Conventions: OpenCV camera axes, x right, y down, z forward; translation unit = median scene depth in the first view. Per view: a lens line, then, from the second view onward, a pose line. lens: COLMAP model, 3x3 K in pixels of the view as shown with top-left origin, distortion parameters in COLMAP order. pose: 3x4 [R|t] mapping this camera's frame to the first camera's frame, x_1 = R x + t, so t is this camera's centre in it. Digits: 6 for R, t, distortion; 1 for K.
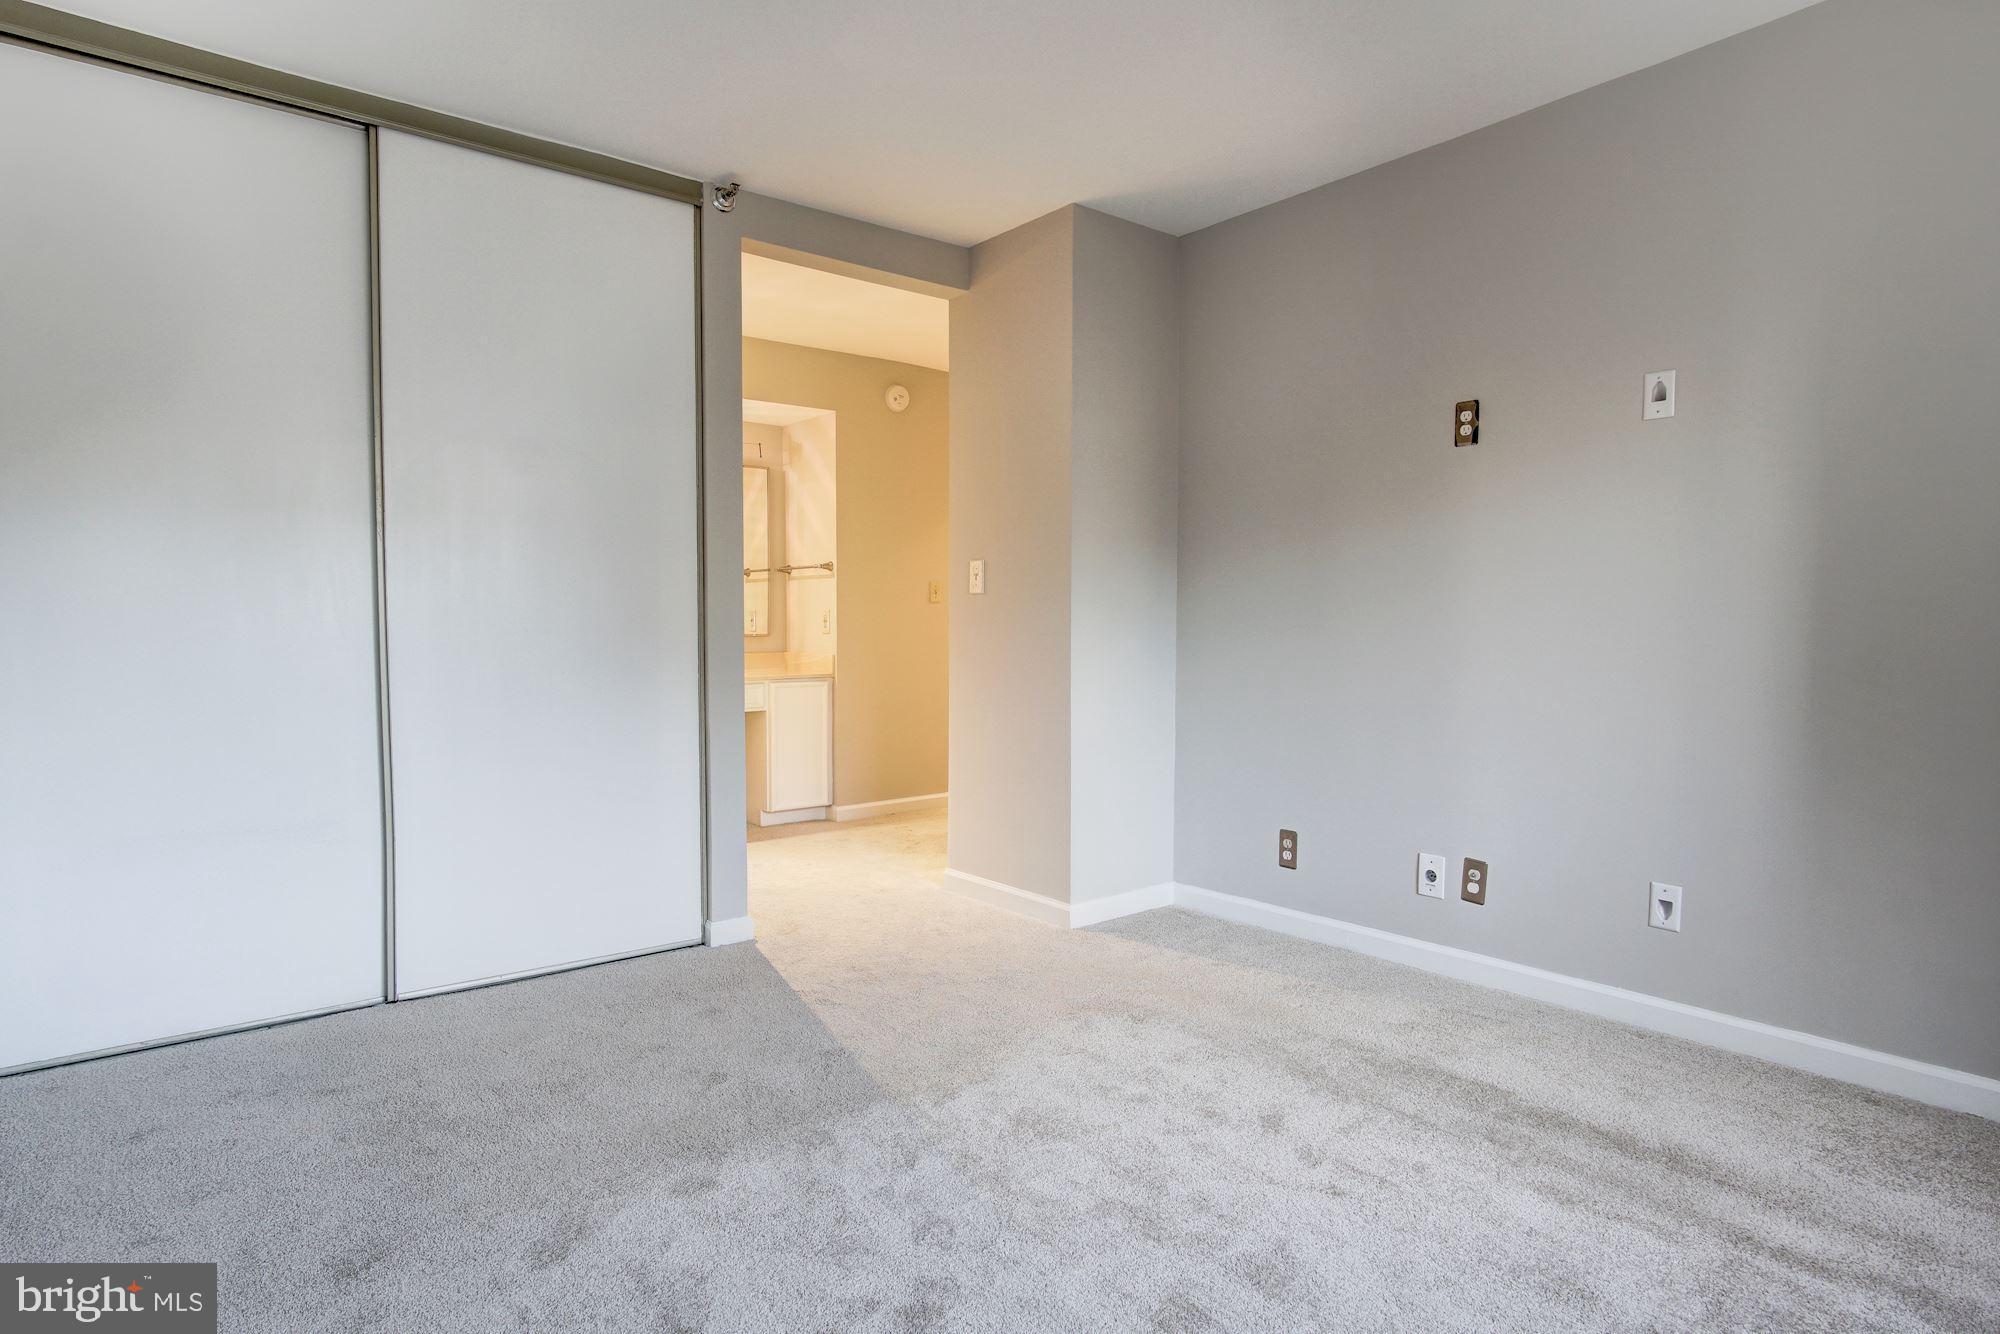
lens RADIAL K [[1083.5, 0, 1016.8], [0, 1083.5, 671.6], [0, 0, 1]] dist [-0.025991, 0.009068]
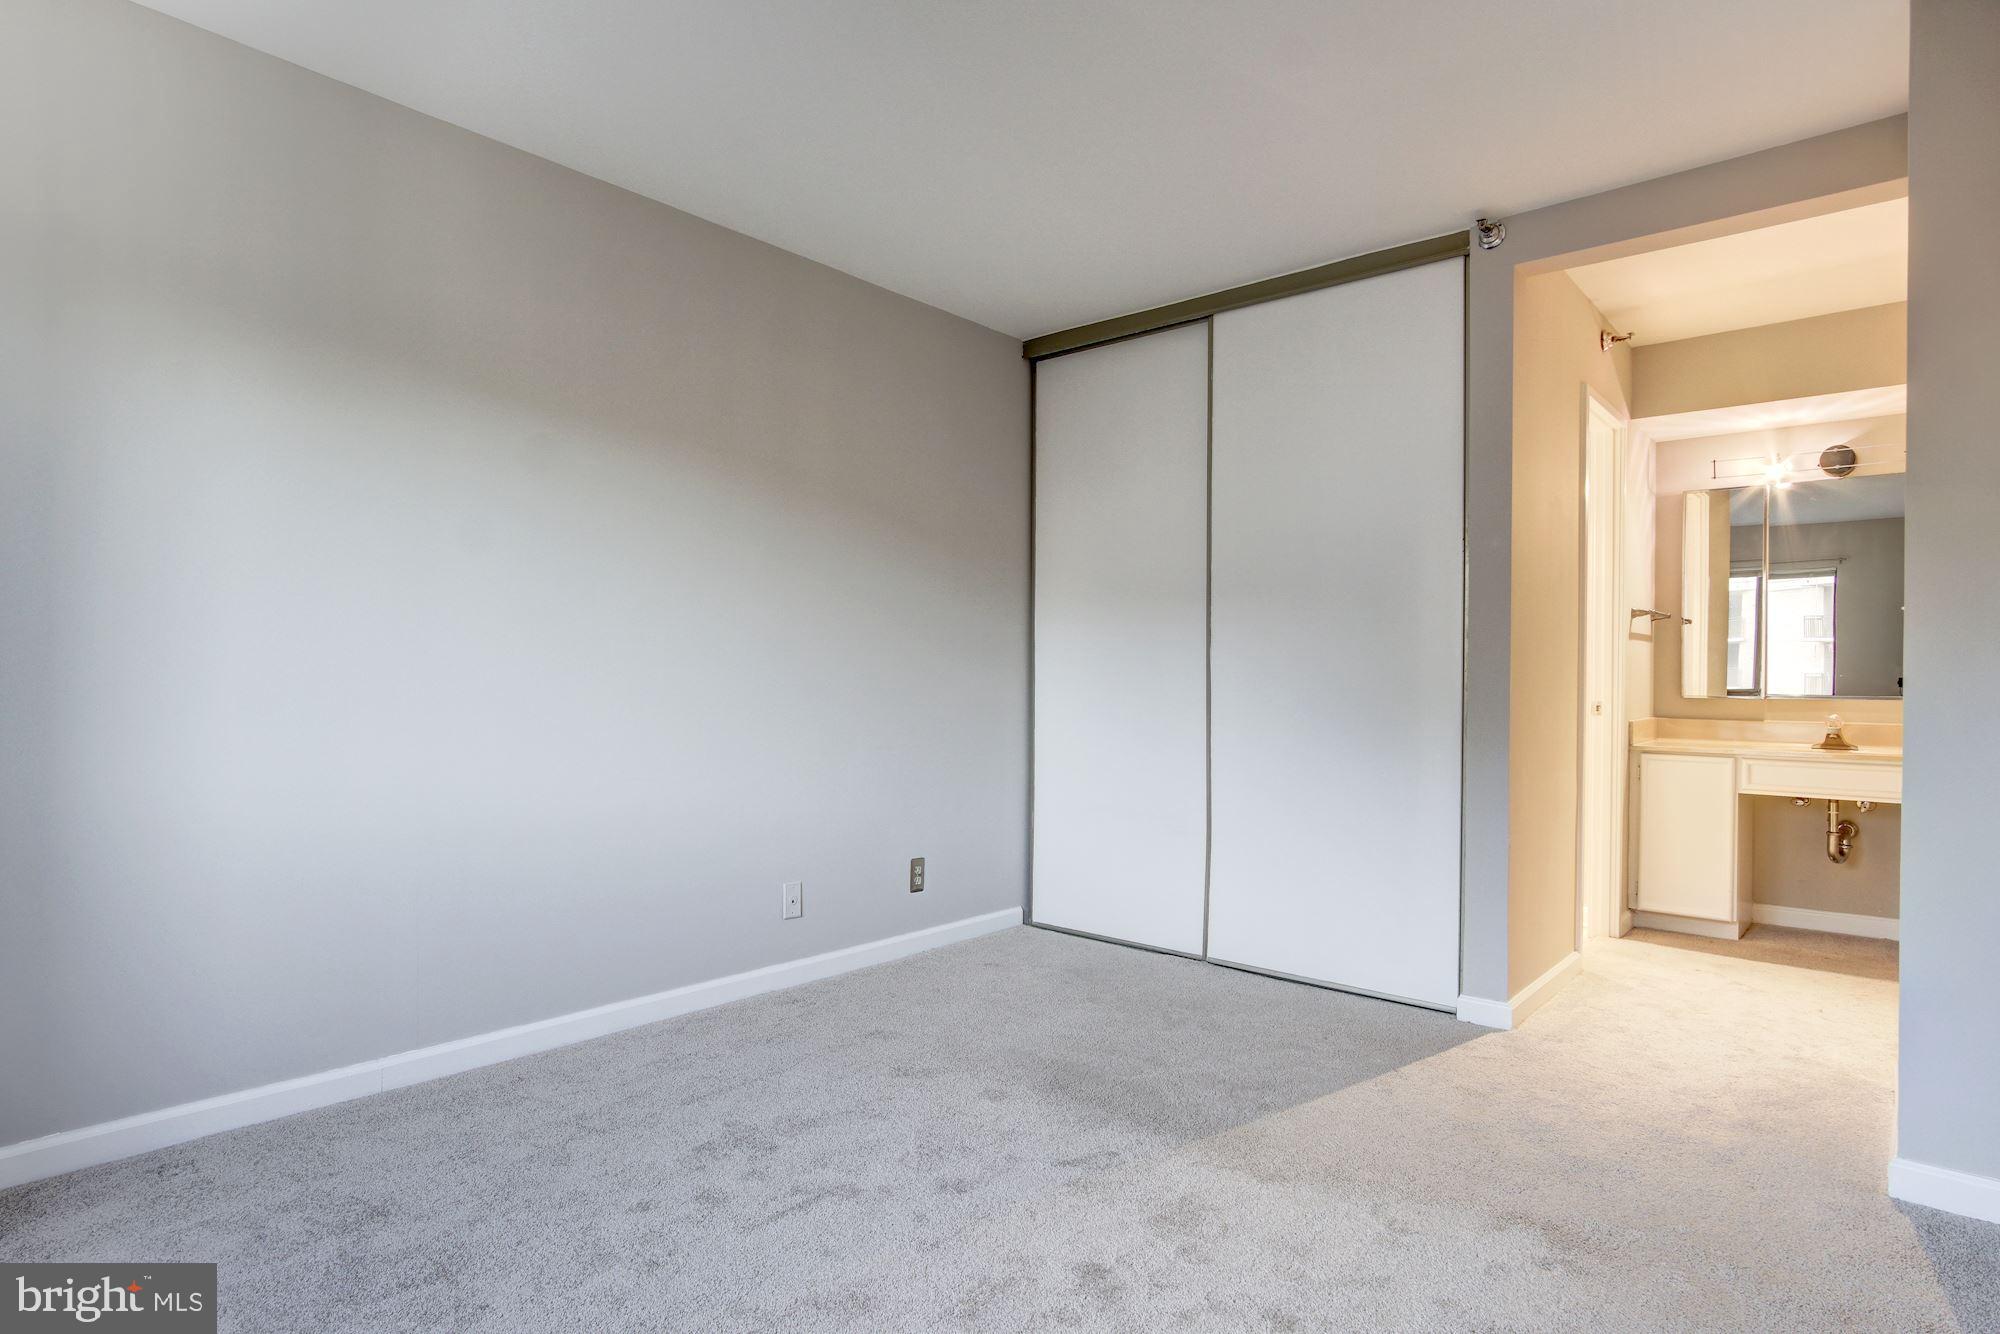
lens RADIAL K [[1083.5, 0, 1016.8], [0, 1083.5, 671.6], [0, 0, 1]] dist [-0.025991, 0.009068]
pose [[0.166084, 0.001376, -0.986111, 0.608518], [-0.056076, 0.998394, -0.008052, -0.022138], [0.984516, 0.056635, 0.165895, 0.457567]]
